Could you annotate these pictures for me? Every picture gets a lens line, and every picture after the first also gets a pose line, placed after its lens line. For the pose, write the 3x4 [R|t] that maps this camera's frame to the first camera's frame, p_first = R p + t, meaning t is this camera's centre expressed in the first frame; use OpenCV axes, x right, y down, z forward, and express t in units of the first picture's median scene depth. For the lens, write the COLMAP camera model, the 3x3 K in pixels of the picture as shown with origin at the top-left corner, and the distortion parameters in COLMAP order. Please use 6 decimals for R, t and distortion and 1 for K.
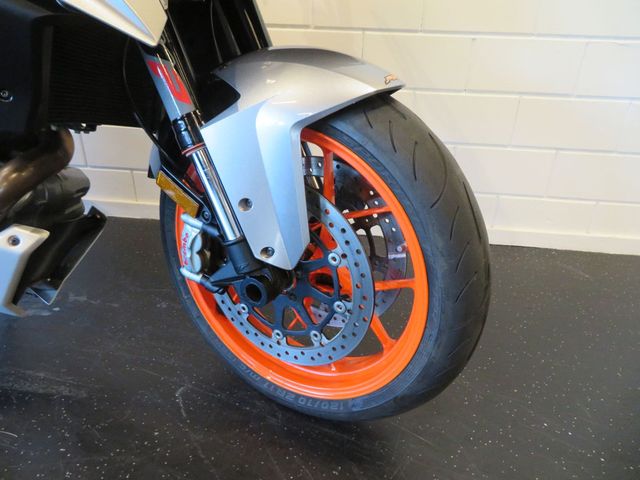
lens RADIAL K [[452.2, 0, 320.0], [0, 452.2, 240.0], [0, 0, 1]] dist [-0.004948, -0.001327]
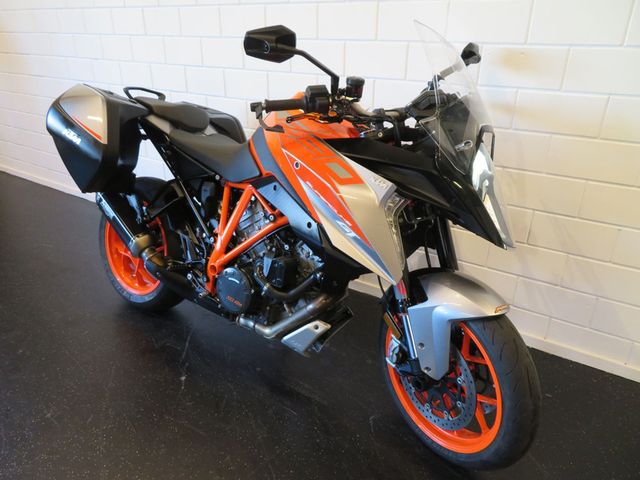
lens RADIAL K [[466.6, 0, 320.0], [0, 466.6, 240.0], [0, 0, 1]] dist [-0.001068, -0.001233]
pose [[0.894689, 0.170139, -0.413018, 0.200589], [-0.189959, 0.981767, -0.007064, -0.394133], [0.404286, 0.084777, 0.910695, -1.077526]]
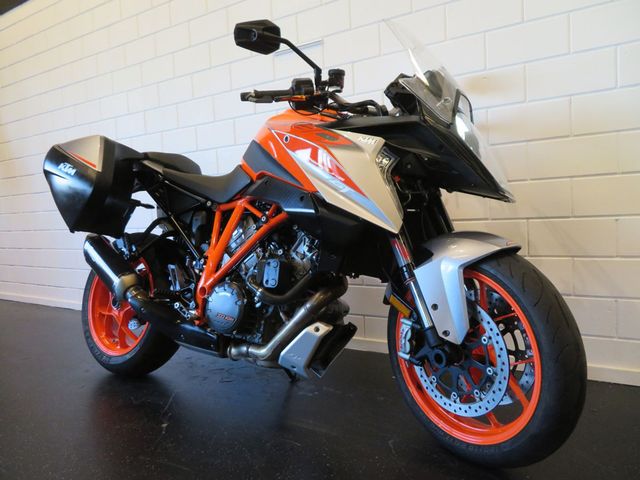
lens RADIAL K [[466.6, 0, 320.0], [0, 466.6, 240.0], [0, 0, 1]] dist [-0.001068, -0.001233]
pose [[0.905260, -0.047559, -0.422187, 0.209514], [-0.120893, 0.923801, -0.363285, 0.372493], [0.407295, 0.379907, 0.830531, -0.820137]]
